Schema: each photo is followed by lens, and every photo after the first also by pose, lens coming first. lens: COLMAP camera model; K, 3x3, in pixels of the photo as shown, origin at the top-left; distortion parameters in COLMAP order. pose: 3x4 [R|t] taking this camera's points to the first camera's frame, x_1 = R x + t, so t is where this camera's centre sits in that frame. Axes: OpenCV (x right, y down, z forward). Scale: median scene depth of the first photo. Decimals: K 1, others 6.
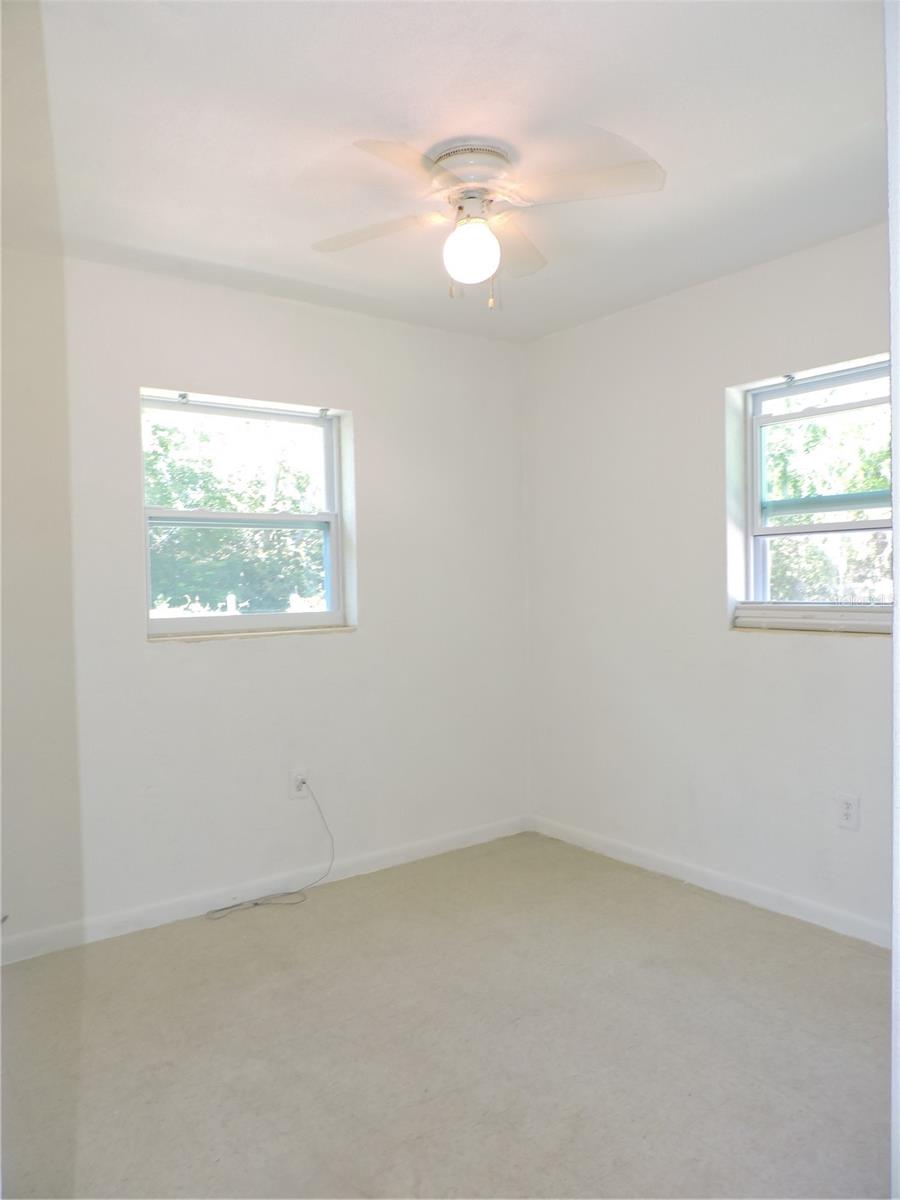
lens RADIAL K [[855.8, 0, 452.3], [0, 855.8, 595.6], [0, 0, 1]] dist [-0.015129, 0.008915]
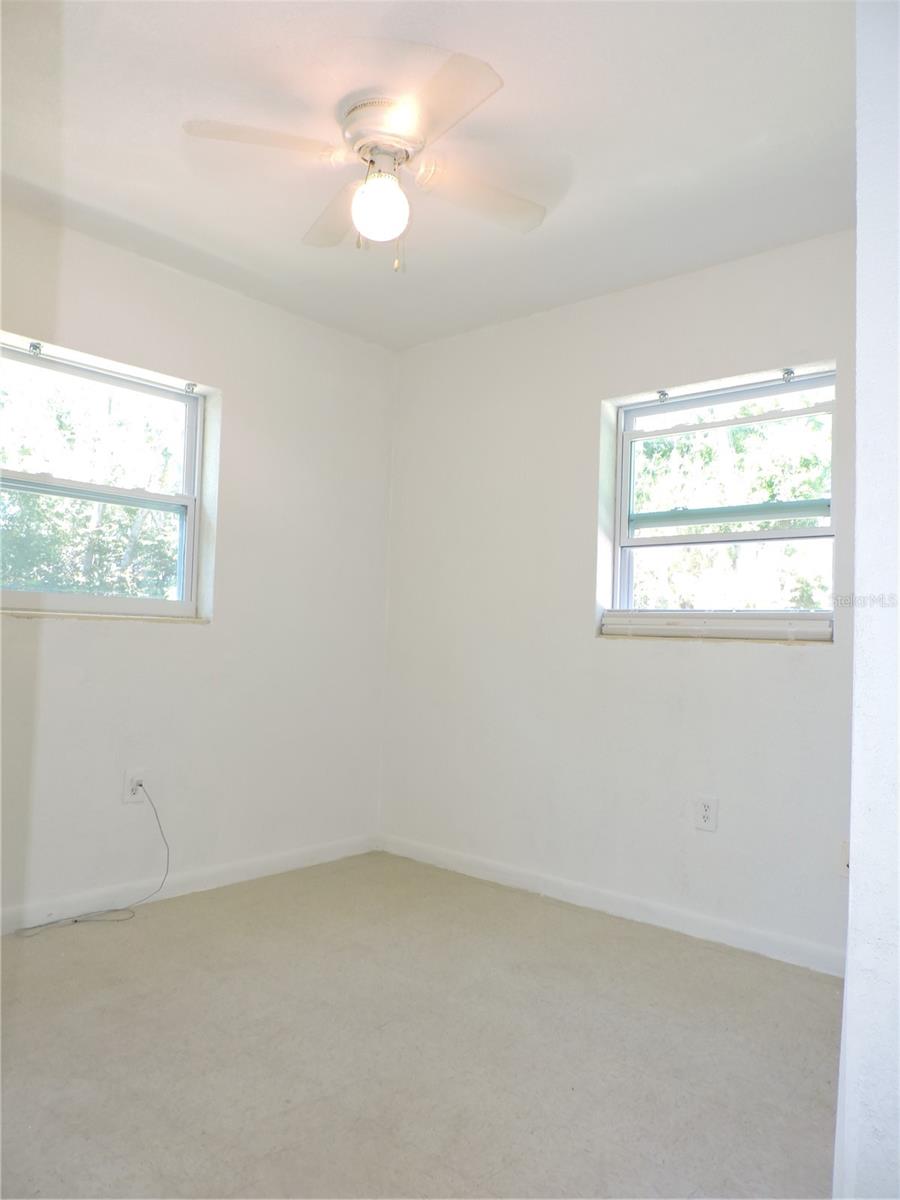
lens RADIAL K [[855.8, 0, 452.0], [0, 855.8, 594.5], [0, 0, 1]] dist [-0.015129, 0.008915]
pose [[0.978518, 0.060059, 0.197221, -0.044010], [-0.046886, 0.996388, -0.070800, 0.069825], [-0.200761, 0.060032, 0.977799, 0.043455]]
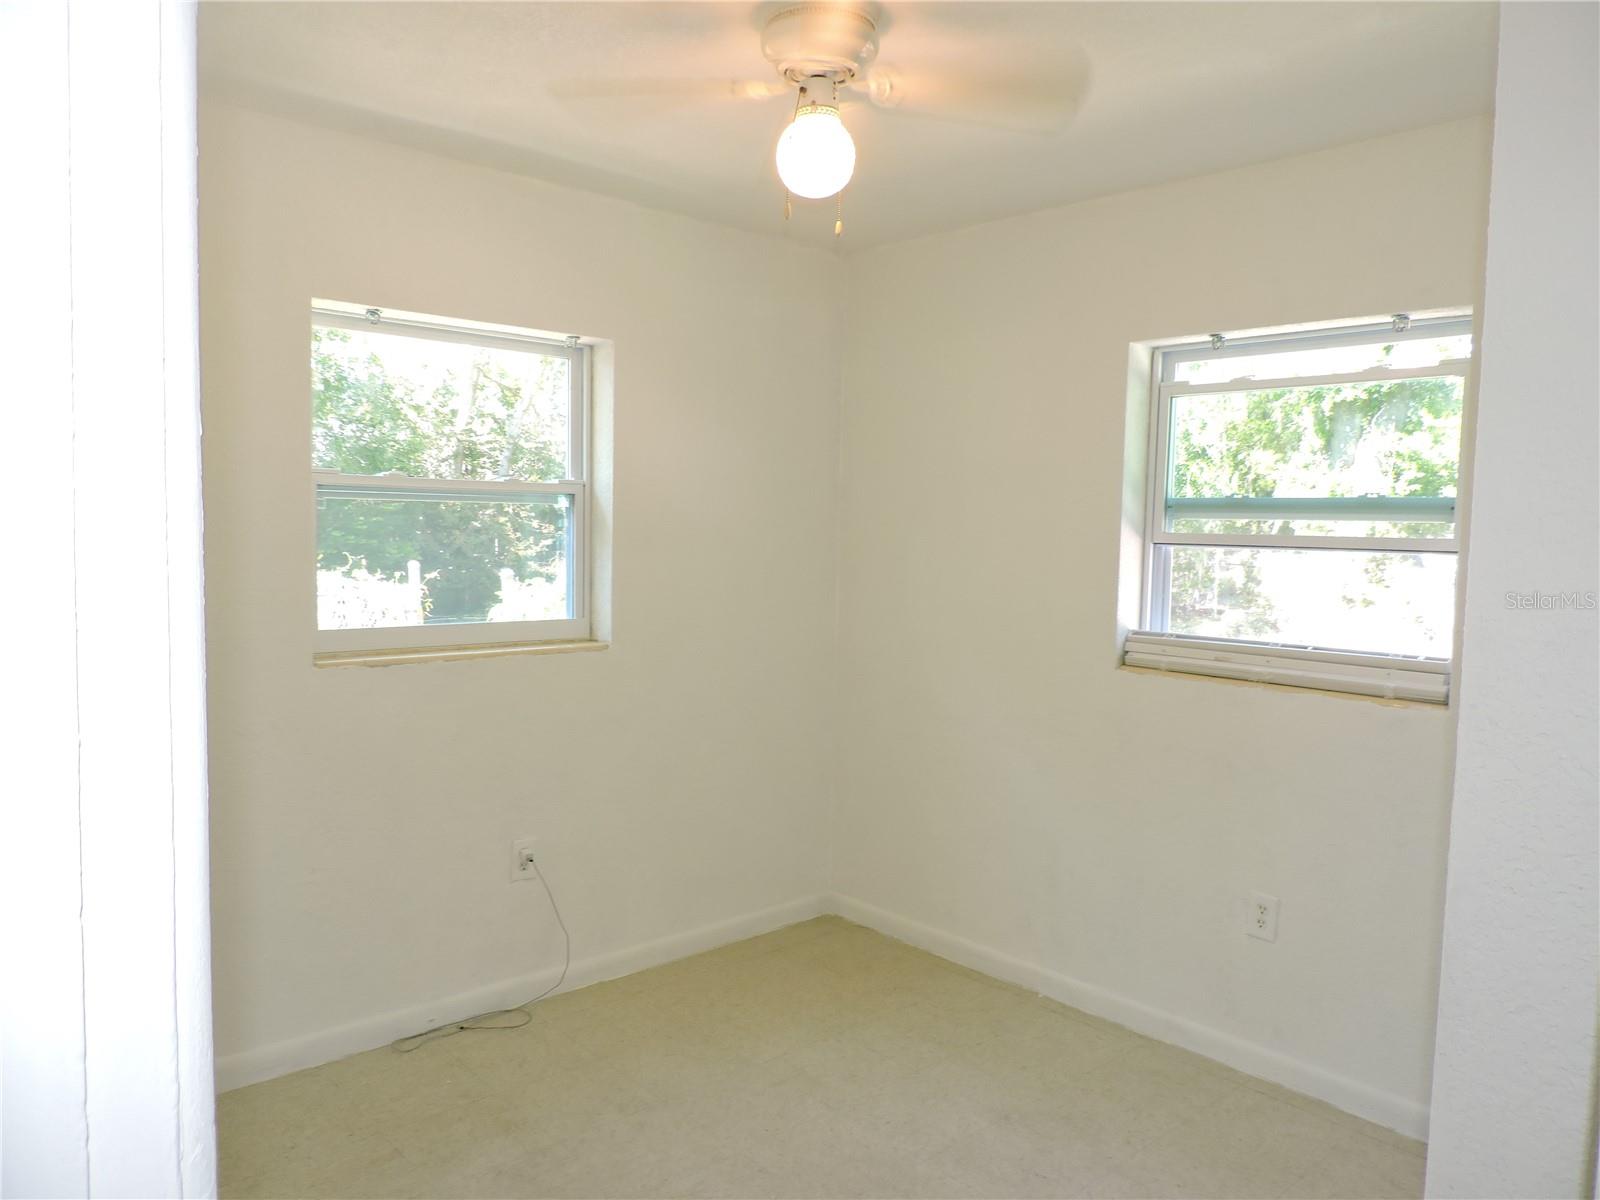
lens RADIAL K [[1141.1, 0, 810.1], [0, 1141.1, 600.6], [0, 0, 1]] dist [-0.015129, 0.008915]
pose [[0.994730, 0.033744, 0.096818, -0.042141], [-0.038366, 0.998191, 0.046281, -0.054816], [-0.095081, -0.049751, 0.994225, 0.034270]]
